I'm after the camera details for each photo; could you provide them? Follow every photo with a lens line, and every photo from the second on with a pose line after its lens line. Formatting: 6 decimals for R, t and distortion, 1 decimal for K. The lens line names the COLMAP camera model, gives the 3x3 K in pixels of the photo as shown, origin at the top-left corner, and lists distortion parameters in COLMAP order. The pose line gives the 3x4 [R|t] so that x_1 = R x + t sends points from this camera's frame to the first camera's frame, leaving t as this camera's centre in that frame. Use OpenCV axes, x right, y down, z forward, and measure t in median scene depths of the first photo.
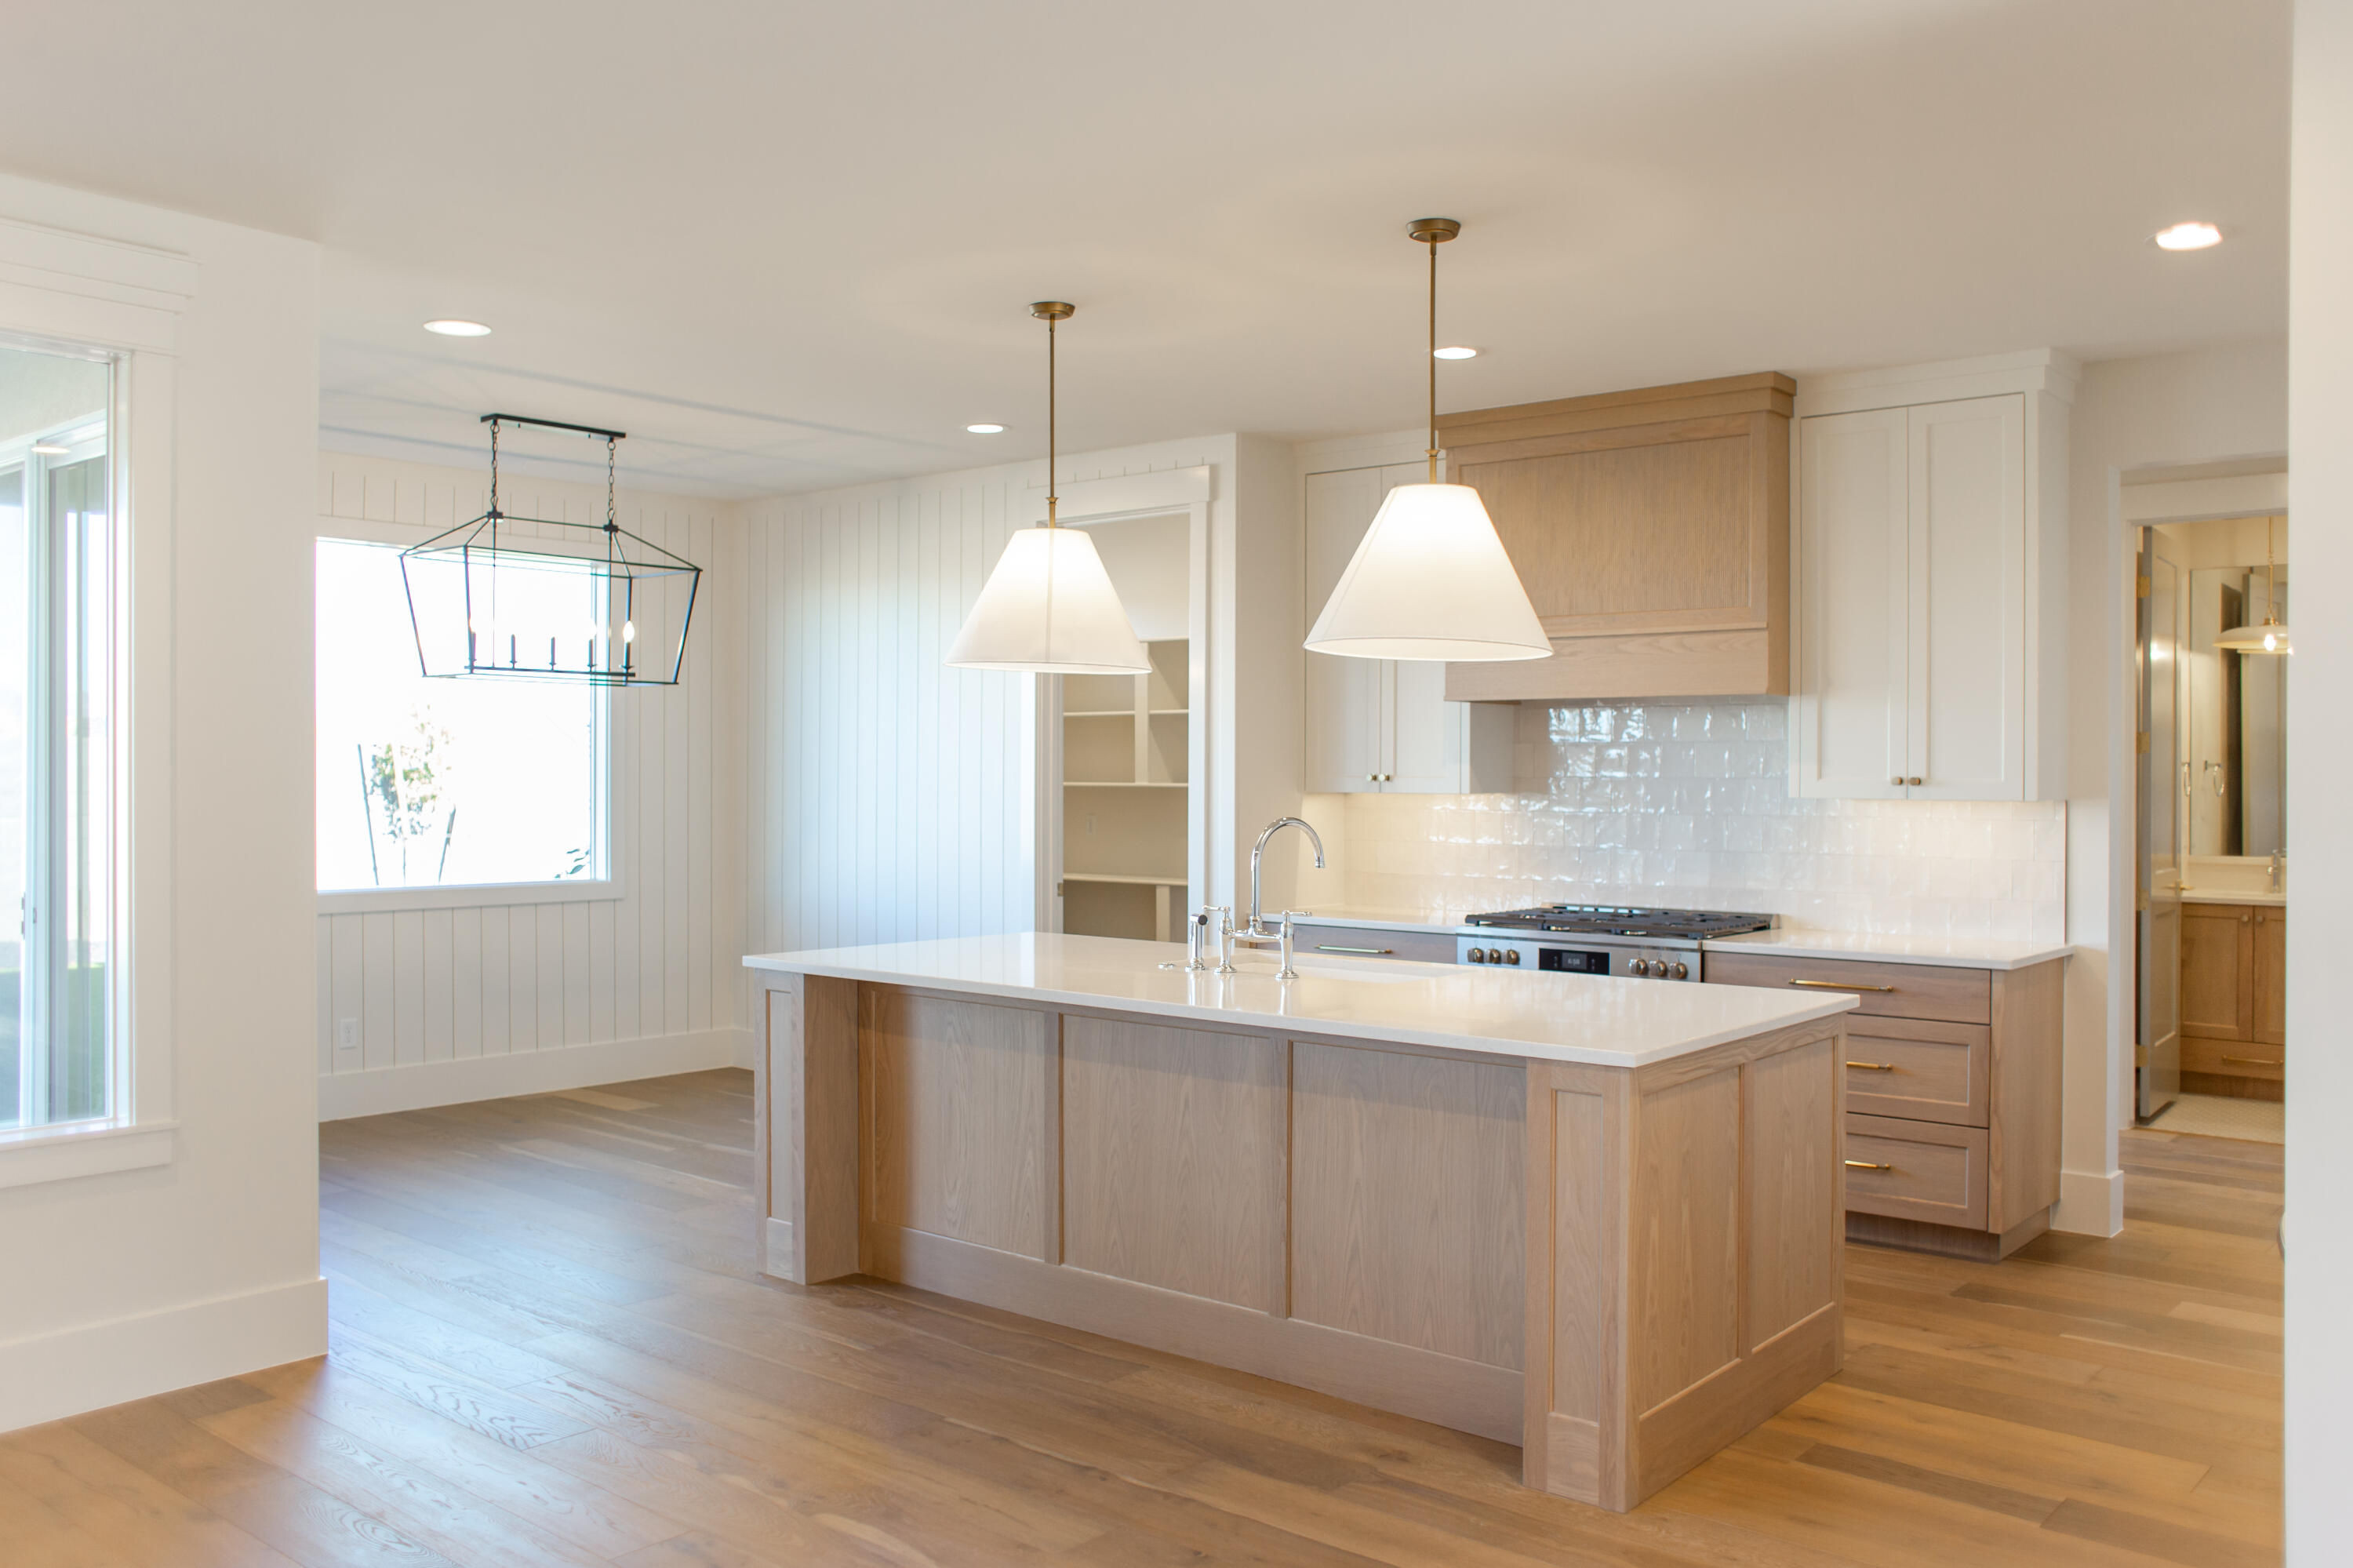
lens RADIAL K [[1896.7, 0, 1176.5], [0, 1896.7, 784.0], [0, 0, 1]] dist [0.001755, 0.000385]
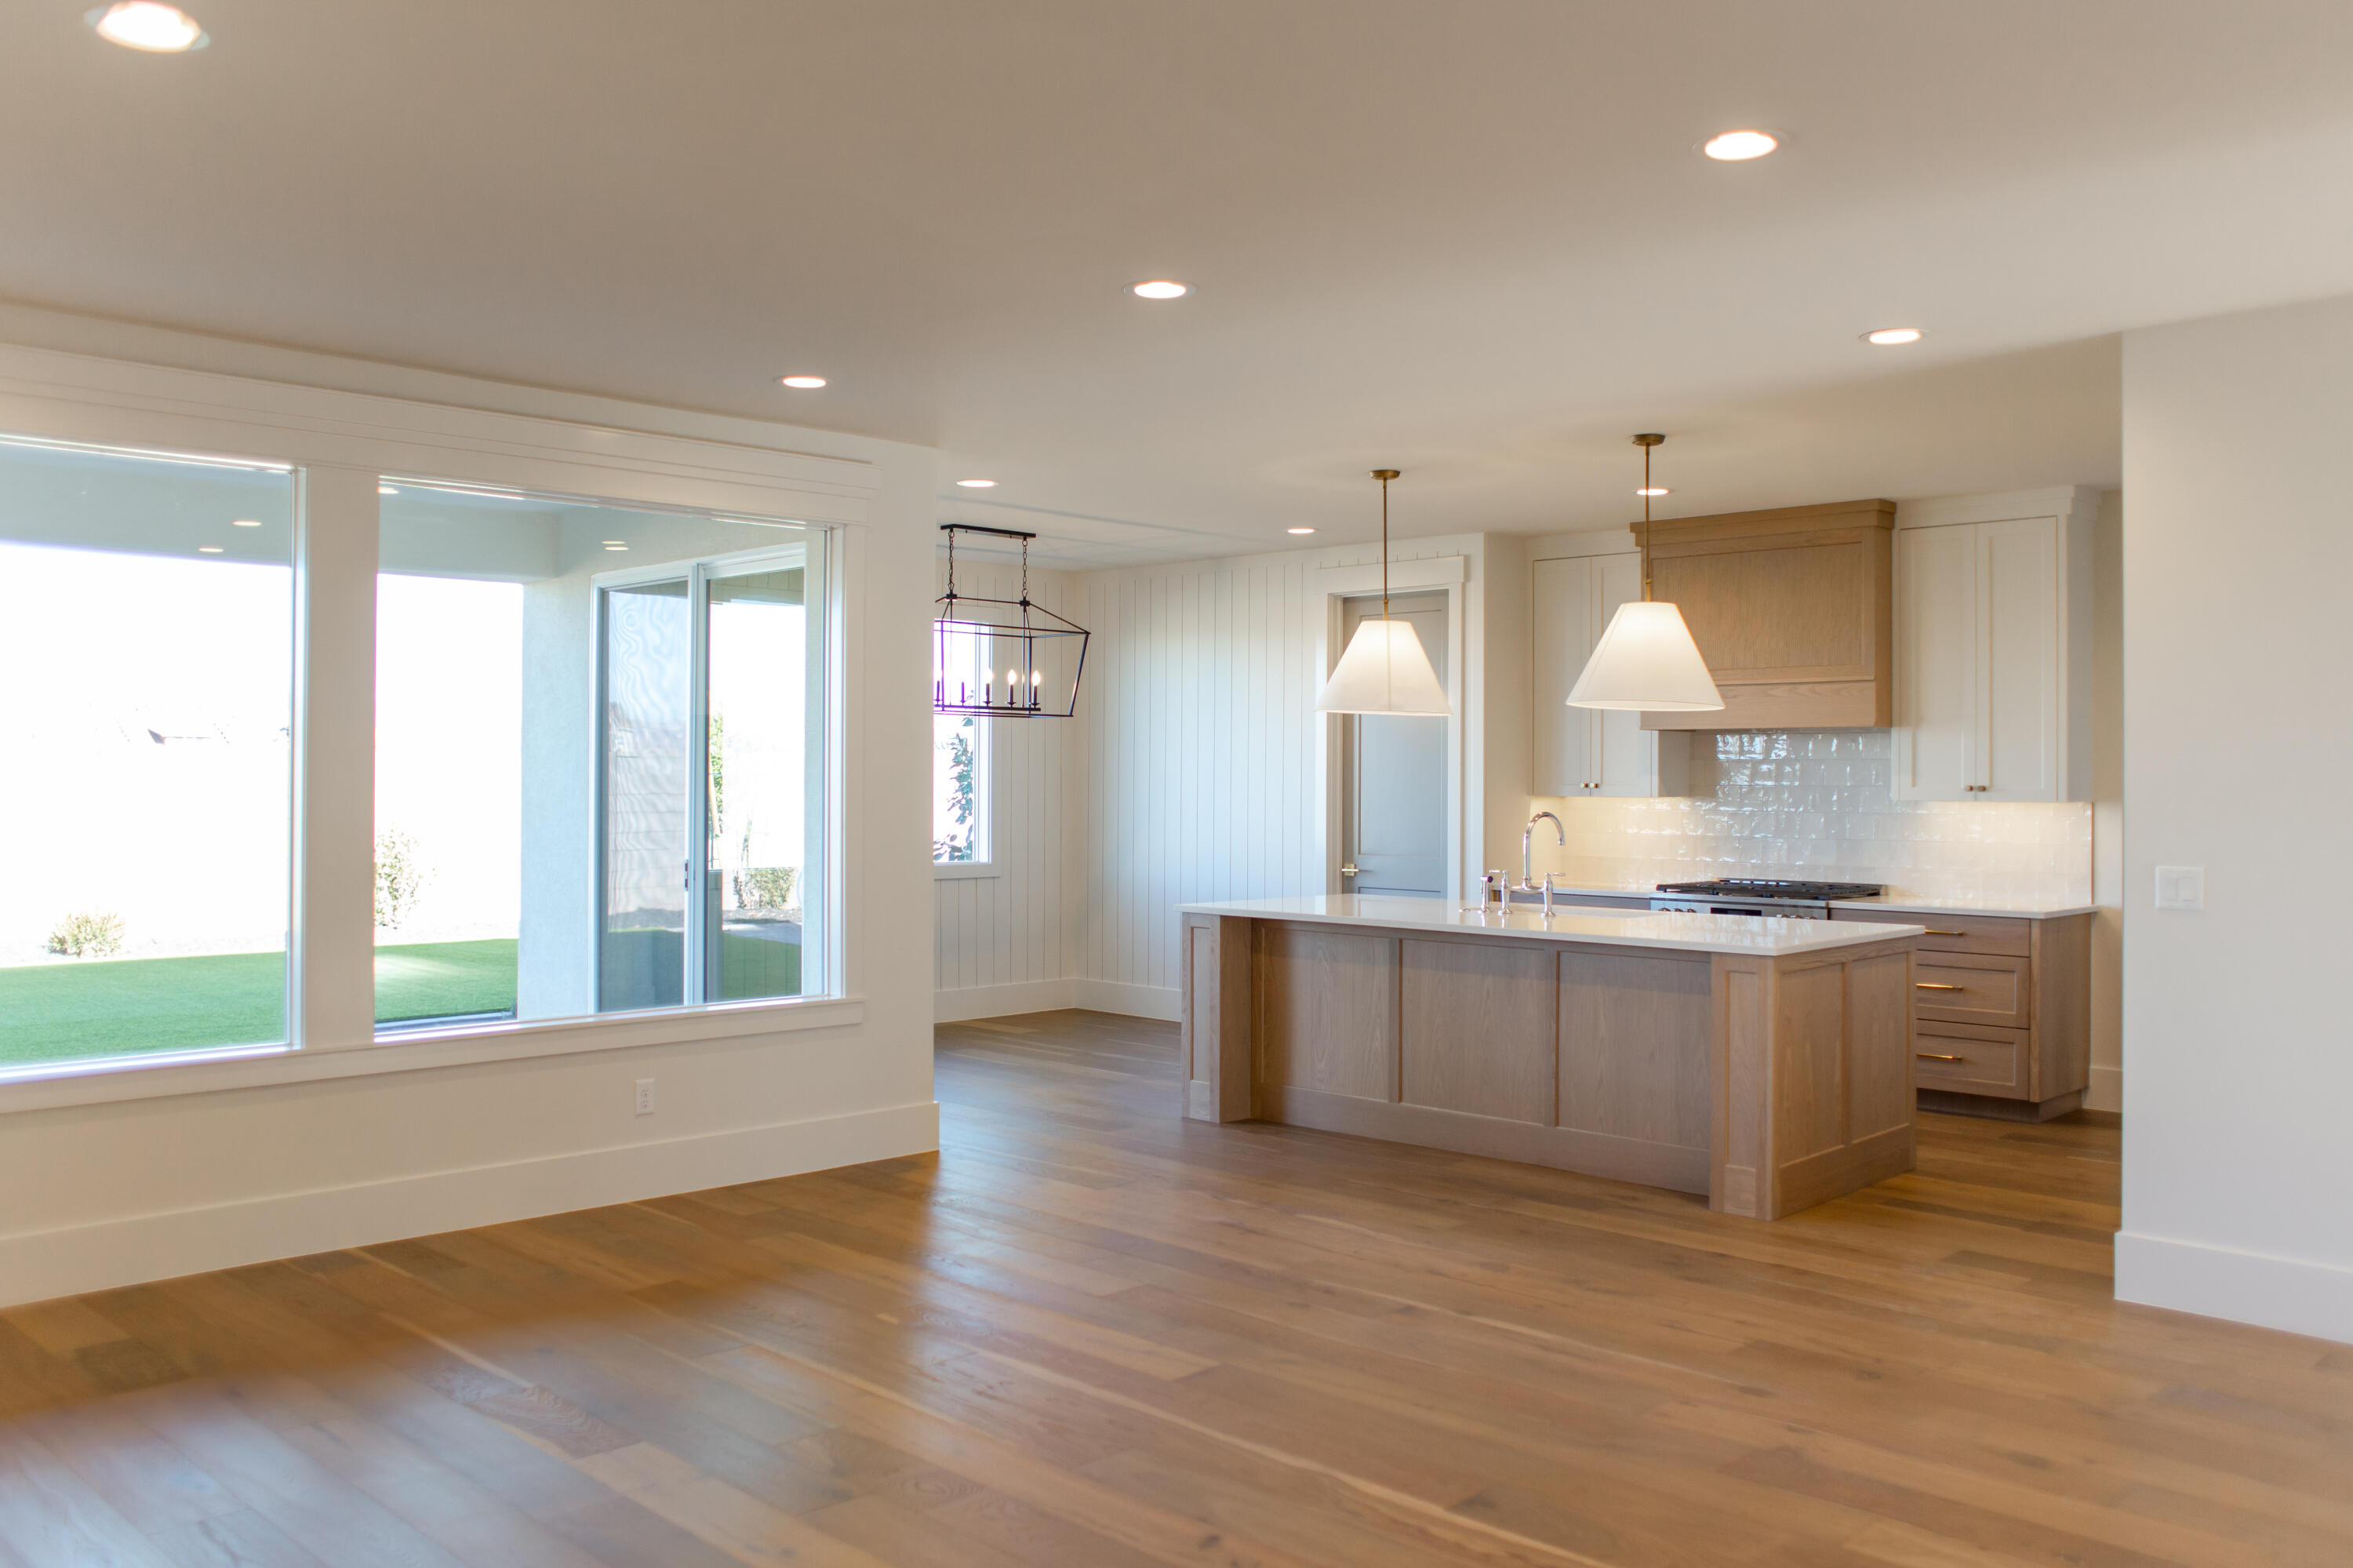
lens RADIAL K [[1855.4, 0, 1239.7], [0, 1855.4, 773.1], [0, 0, 1]] dist [-0.003098, 0.095608]
pose [[0.998719, 0.000278, -0.050604, -0.096367], [-0.000753, 0.999956, -0.009374, 0.000617], [0.050599, 0.009400, 0.998675, -0.428274]]
